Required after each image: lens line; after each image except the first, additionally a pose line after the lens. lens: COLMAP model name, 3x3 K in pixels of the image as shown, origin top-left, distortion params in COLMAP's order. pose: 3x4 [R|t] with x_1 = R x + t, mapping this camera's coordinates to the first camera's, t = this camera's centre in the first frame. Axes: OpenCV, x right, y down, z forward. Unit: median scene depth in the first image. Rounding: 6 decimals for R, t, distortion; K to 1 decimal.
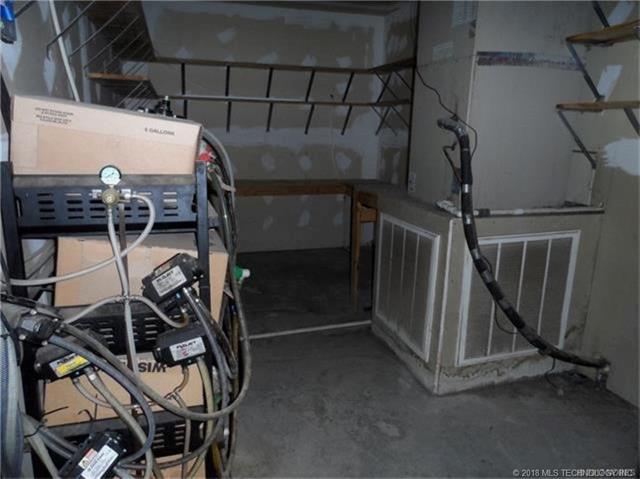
lens RADIAL K [[486.0, 0, 322.4], [0, 486.0, 243.9], [0, 0, 1]] dist [-0.009307, 0.008140]
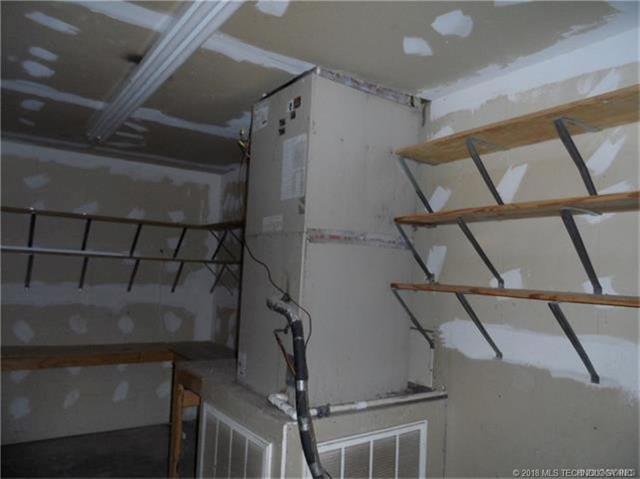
lens RADIAL K [[486.0, 0, 322.2], [0, 486.0, 243.4], [0, 0, 1]] dist [-0.009307, 0.008140]
pose [[0.952424, 0.040639, 0.302056, 0.060719], [0.046844, 0.959775, -0.276835, -0.100582], [-0.301156, 0.277814, 0.912209, 0.143238]]
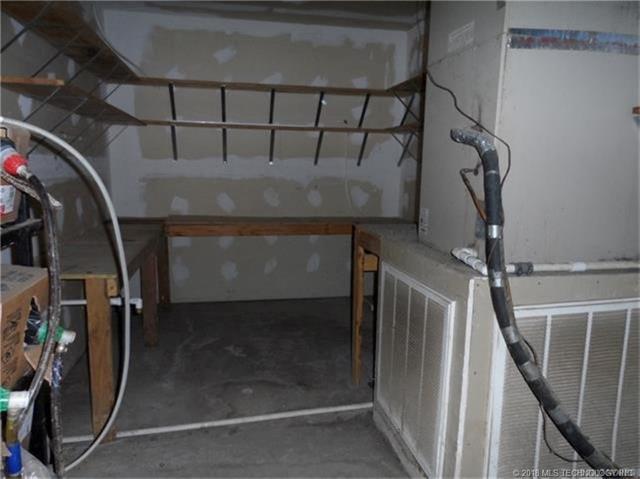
lens RADIAL K [[486.0, 0, 323.6], [0, 486.0, 243.7], [0, 0, 1]] dist [-0.009307, 0.008140]
pose [[0.996417, 0.010334, -0.083937, 0.108961], [-0.016816, 0.996899, -0.076878, -0.038911], [0.082882, 0.078014, 0.993501, 0.298688]]
